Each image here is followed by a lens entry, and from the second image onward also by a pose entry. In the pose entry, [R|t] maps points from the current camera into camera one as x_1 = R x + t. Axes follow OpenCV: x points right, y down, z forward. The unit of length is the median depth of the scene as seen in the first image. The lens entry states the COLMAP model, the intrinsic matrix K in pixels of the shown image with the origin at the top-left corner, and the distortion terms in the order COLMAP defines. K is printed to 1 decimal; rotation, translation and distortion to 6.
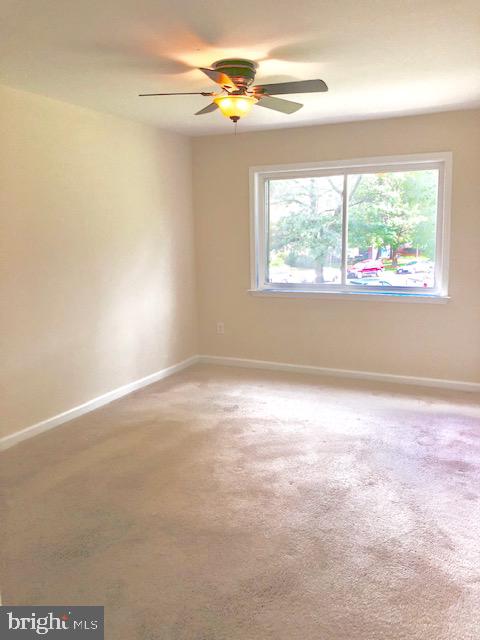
lens RADIAL K [[521.9, 0, 240.4], [0, 521.9, 333.1], [0, 0, 1]] dist [0.005057, 0.002066]
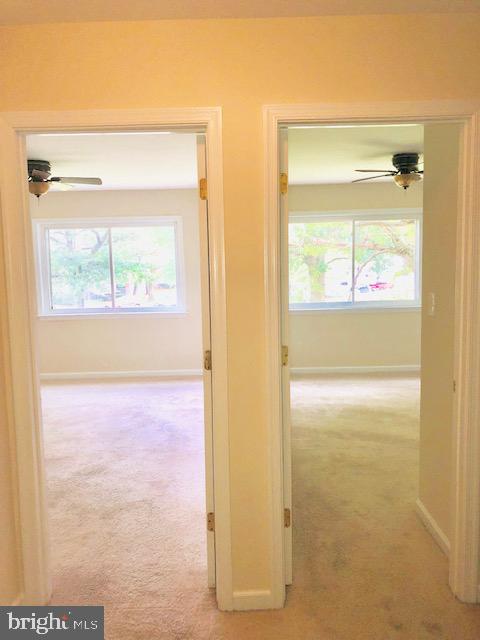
lens RADIAL K [[521.9, 0, 240.4], [0, 521.9, 333.1], [0, 0, 1]] dist [0.005057, 0.002066]
pose [[0.898264, -0.054868, 0.436017, -0.036168], [0.084687, 0.995190, -0.049234, 0.024312], [-0.431219, 0.081150, 0.898591, -0.127946]]
